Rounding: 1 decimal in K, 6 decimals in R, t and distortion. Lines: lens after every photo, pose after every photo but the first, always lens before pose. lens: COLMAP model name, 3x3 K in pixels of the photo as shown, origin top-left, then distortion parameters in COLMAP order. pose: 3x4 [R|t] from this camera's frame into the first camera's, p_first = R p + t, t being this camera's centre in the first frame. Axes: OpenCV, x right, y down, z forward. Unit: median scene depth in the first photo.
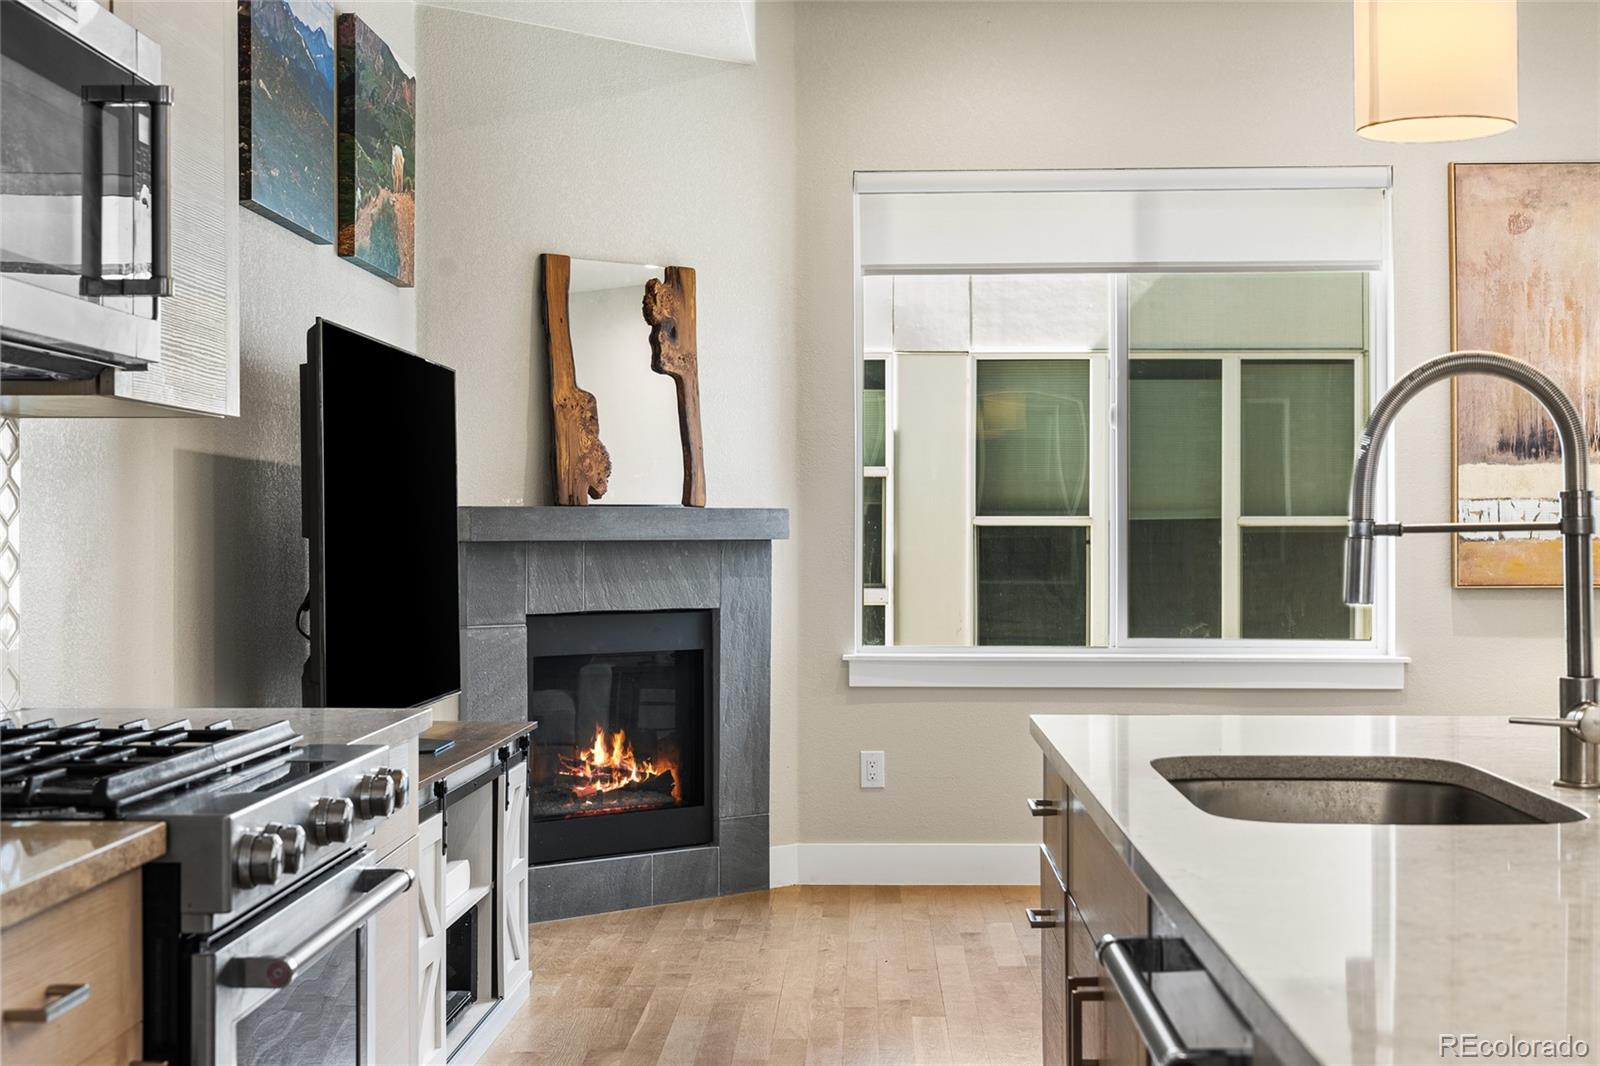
lens RADIAL K [[2369.3, 0, 803.9], [0, 2369.3, 531.2], [0, 0, 1]] dist [0.017359, 0.000000]
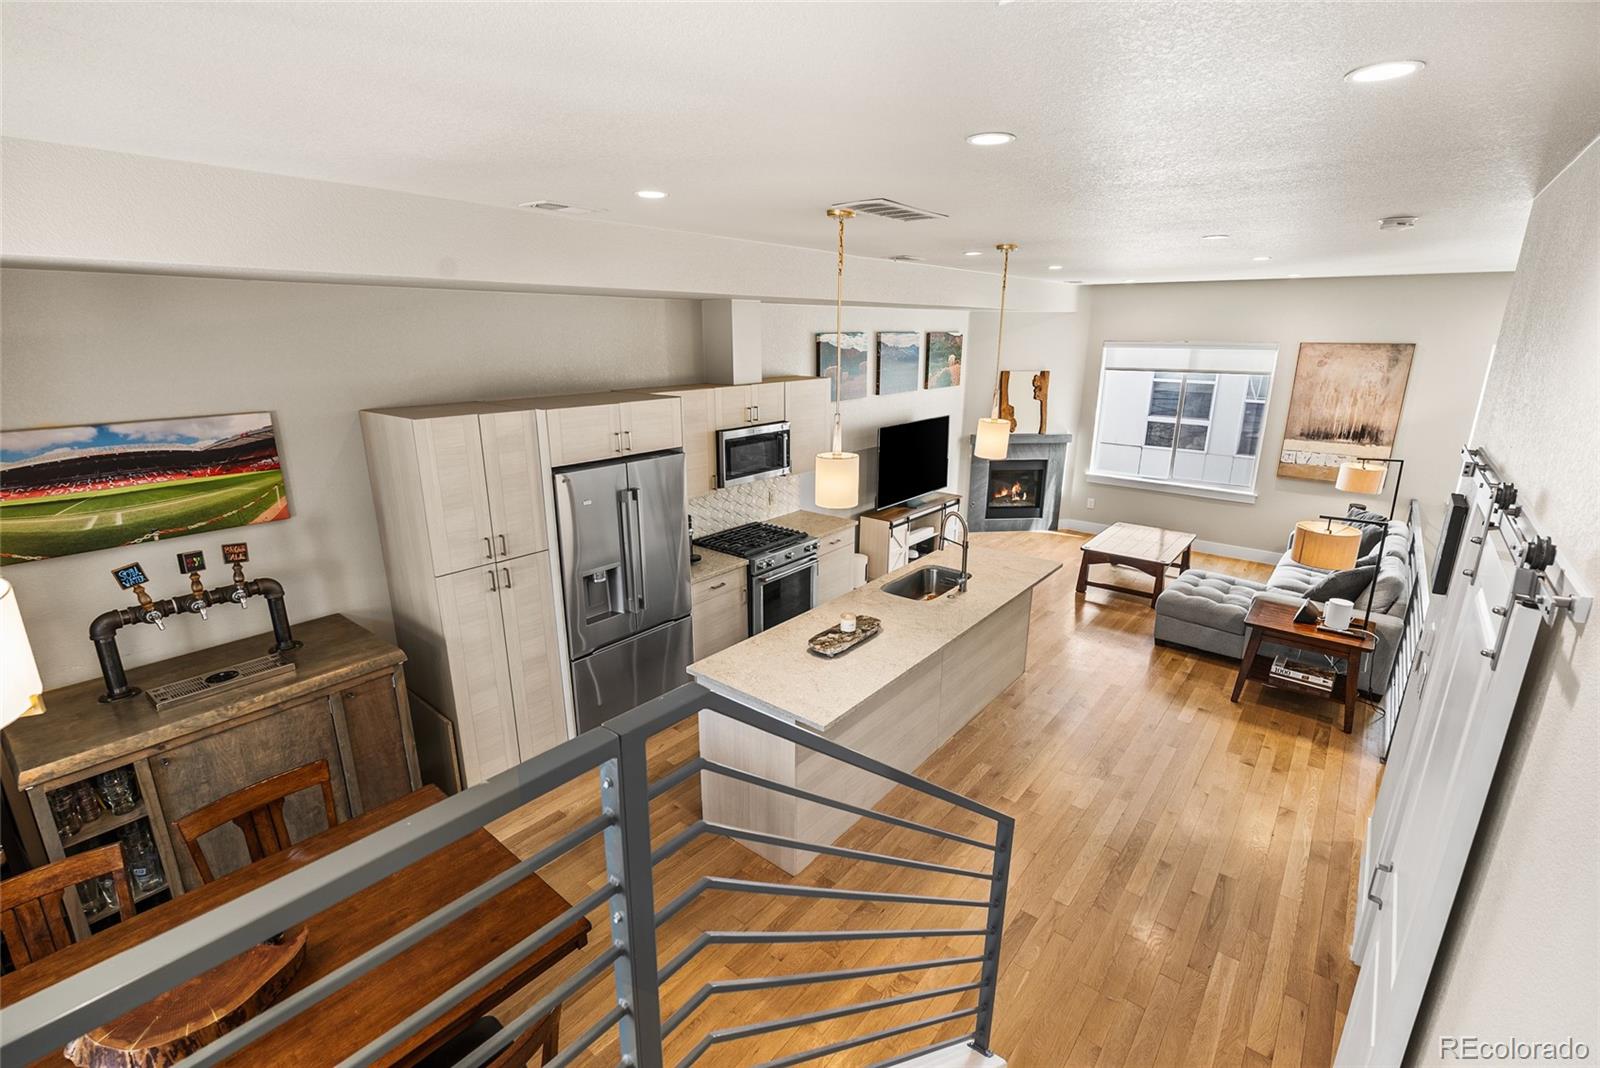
lens RADIAL K [[716.6, 0, 807.8], [0, 716.6, 537.5], [0, 0, 1]] dist [-0.007150, 0.000079]
pose [[0.801283, 0.173419, -0.572601, 0.355202], [-0.007159, 0.959780, 0.280663, -0.177919], [0.598243, -0.220792, 0.770296, -0.185052]]
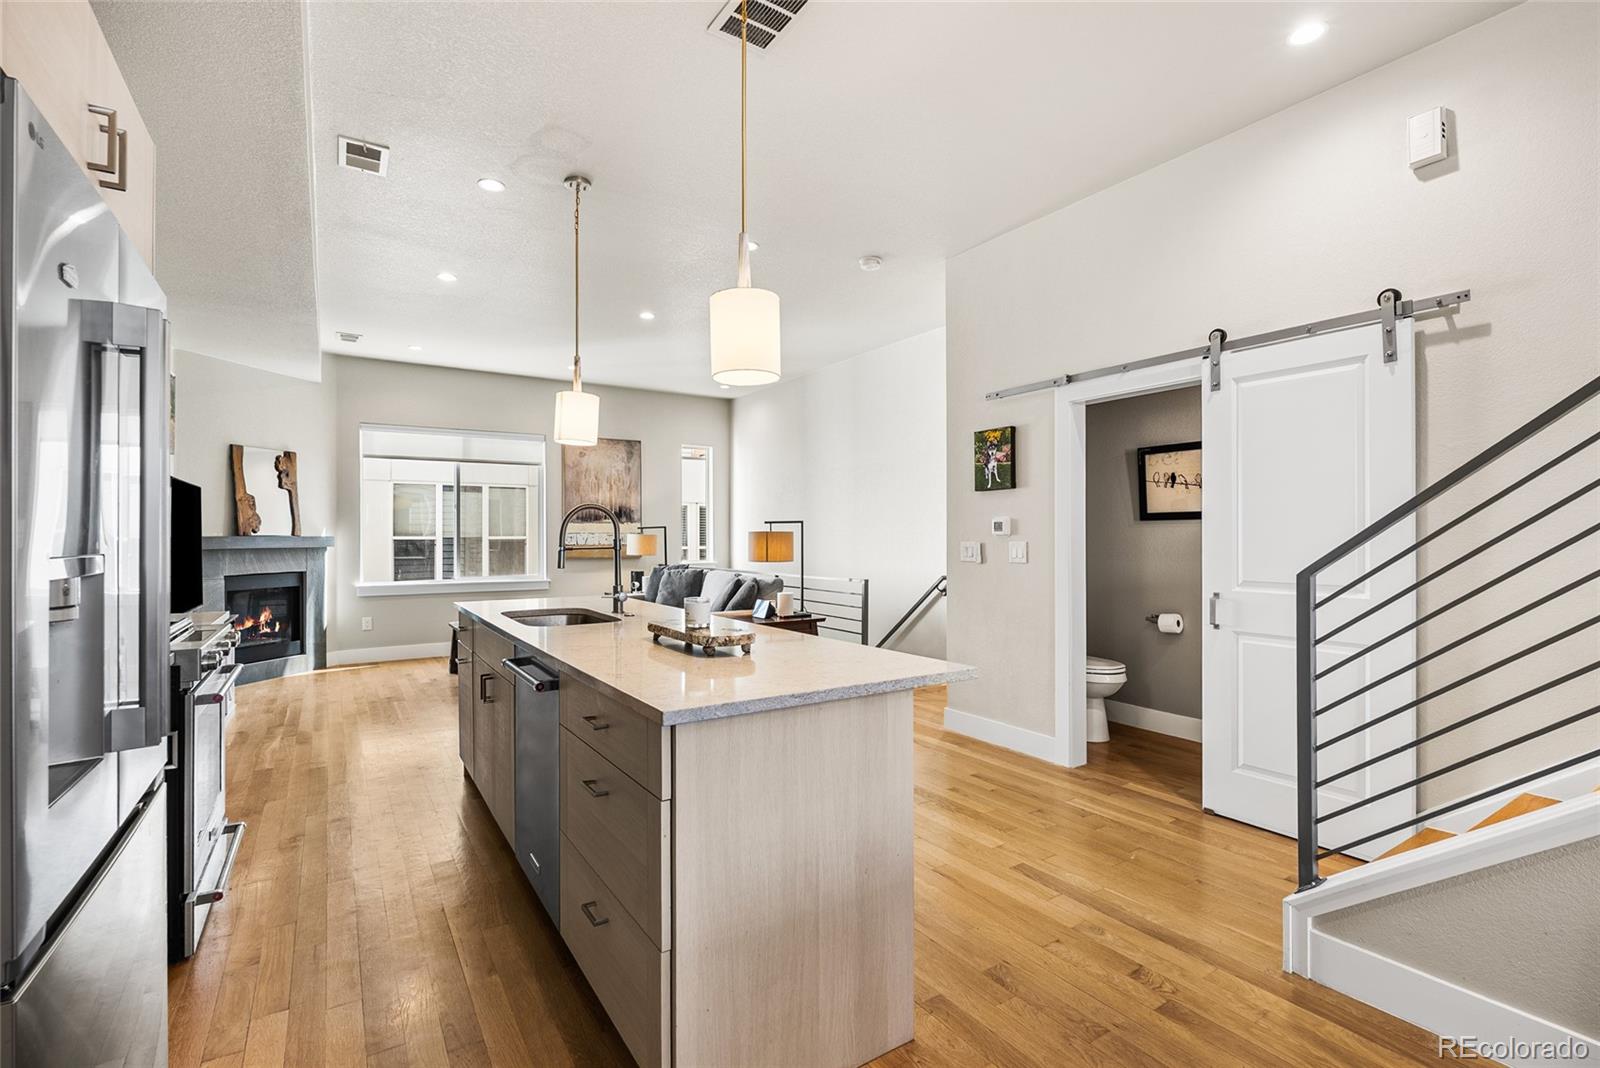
lens RADIAL K [[716.6, 0, 811.8], [0, 716.6, 531.2], [0, 0, 1]] dist [-0.007150, 0.000079]
pose [[0.813569, 0.001697, 0.581466, -0.041451], [0.003841, 0.999958, -0.008292, -0.006443], [-0.581456, 0.008980, 0.813528, -0.064287]]
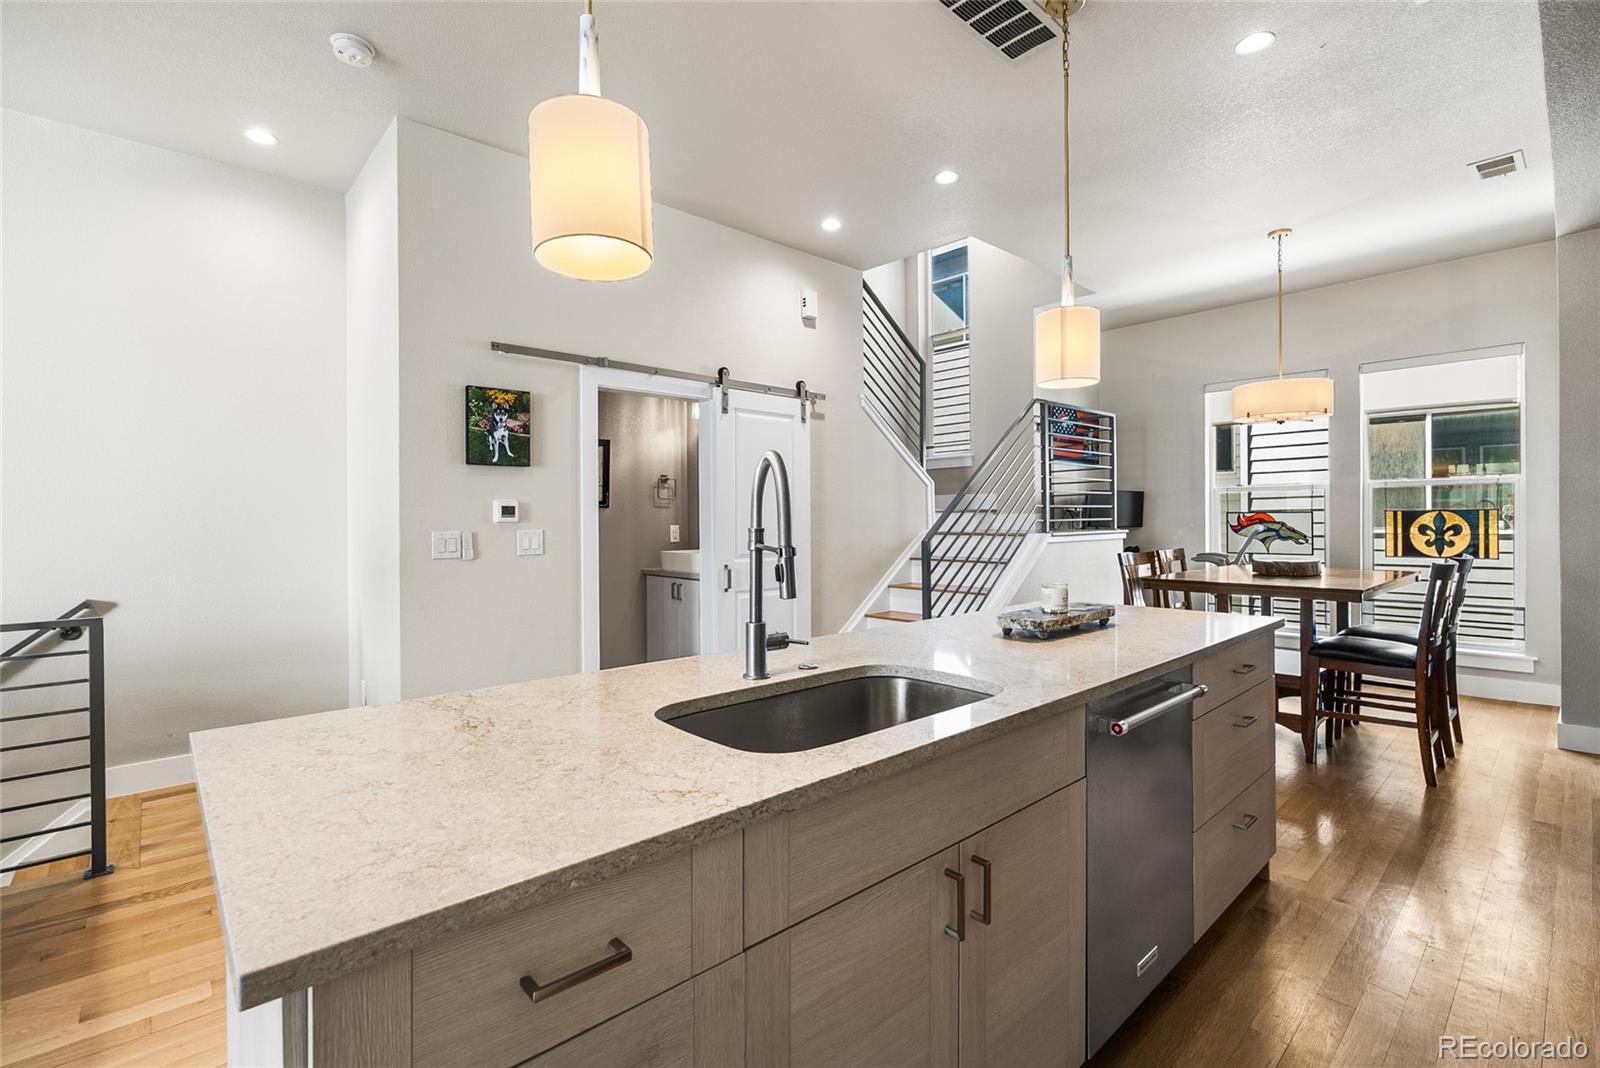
lens RADIAL K [[716.6, 0, 789.1], [0, 716.6, 523.6], [0, 0, 1]] dist [-0.007150, 0.000079]
pose [[-0.688967, -0.000718, 0.724793, -0.045801], [0.005395, 0.999967, 0.006118, -0.008556], [-0.724773, 0.008125, -0.688940, 0.503039]]
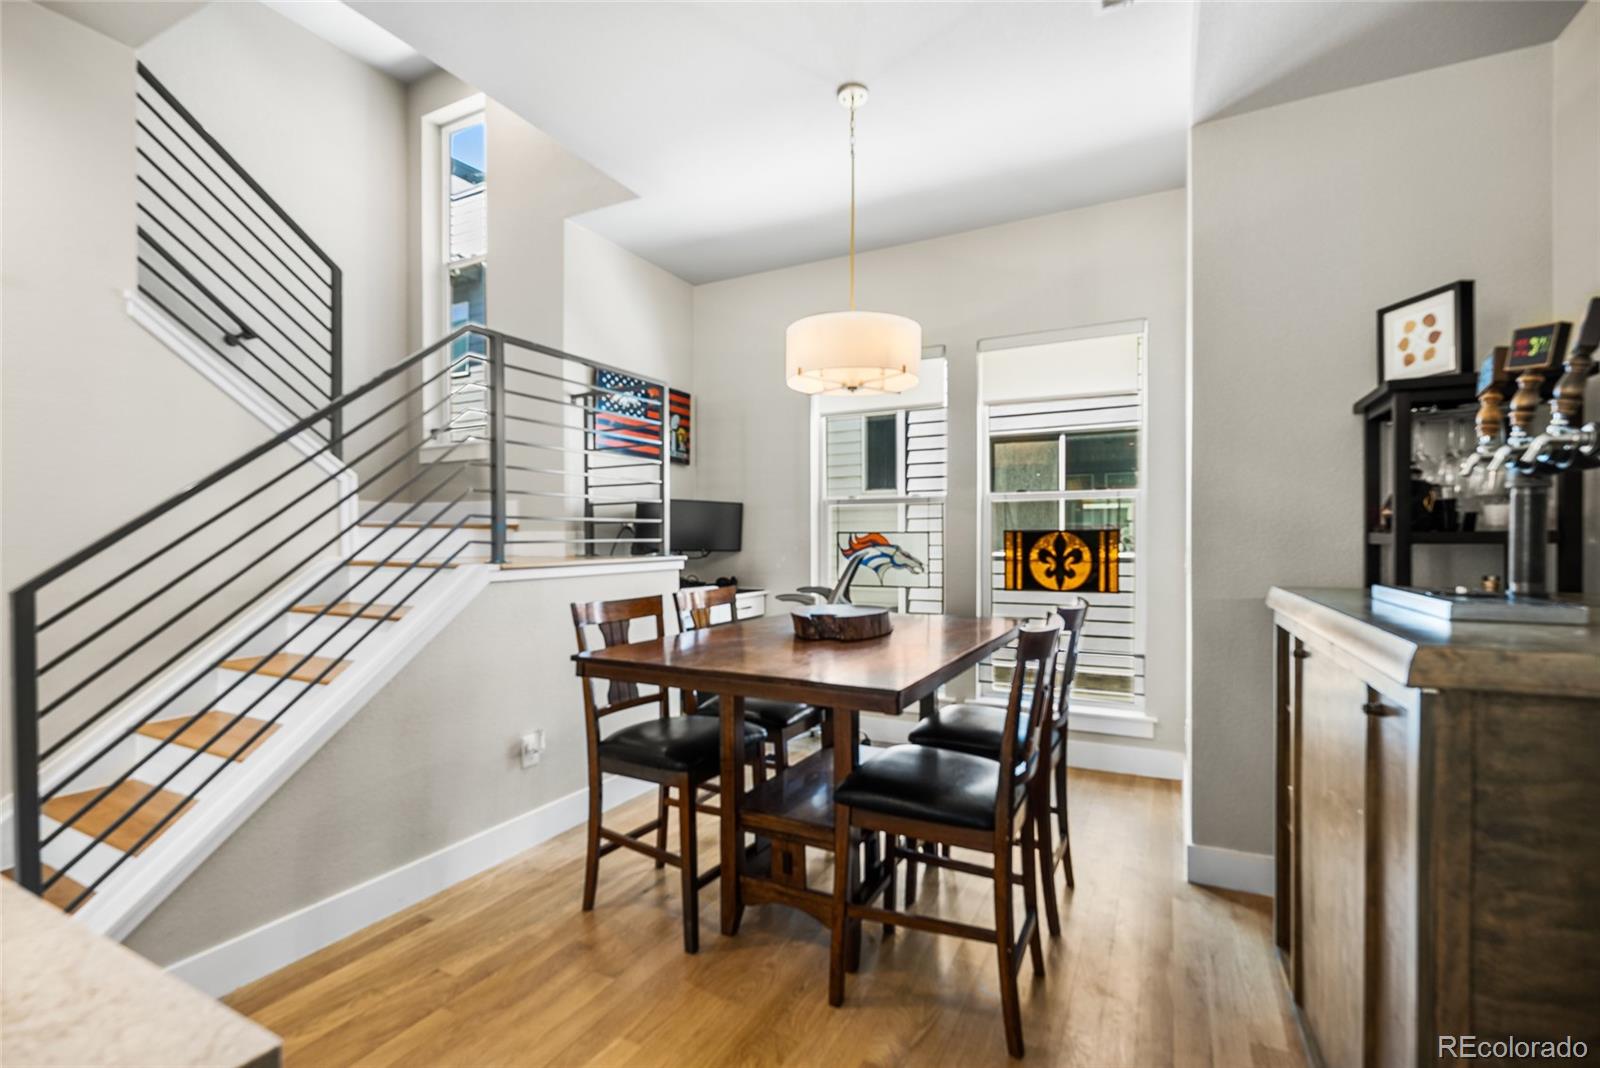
lens RADIAL K [[716.6, 0, 789.5], [0, 716.6, 541.4], [0, 0, 1]] dist [-0.007150, 0.000079]
pose [[-0.897152, -0.003004, 0.441711, -0.035650], [-0.000926, 0.999987, 0.004920, -0.008468], [-0.441721, 0.004005, -0.897144, 0.150986]]
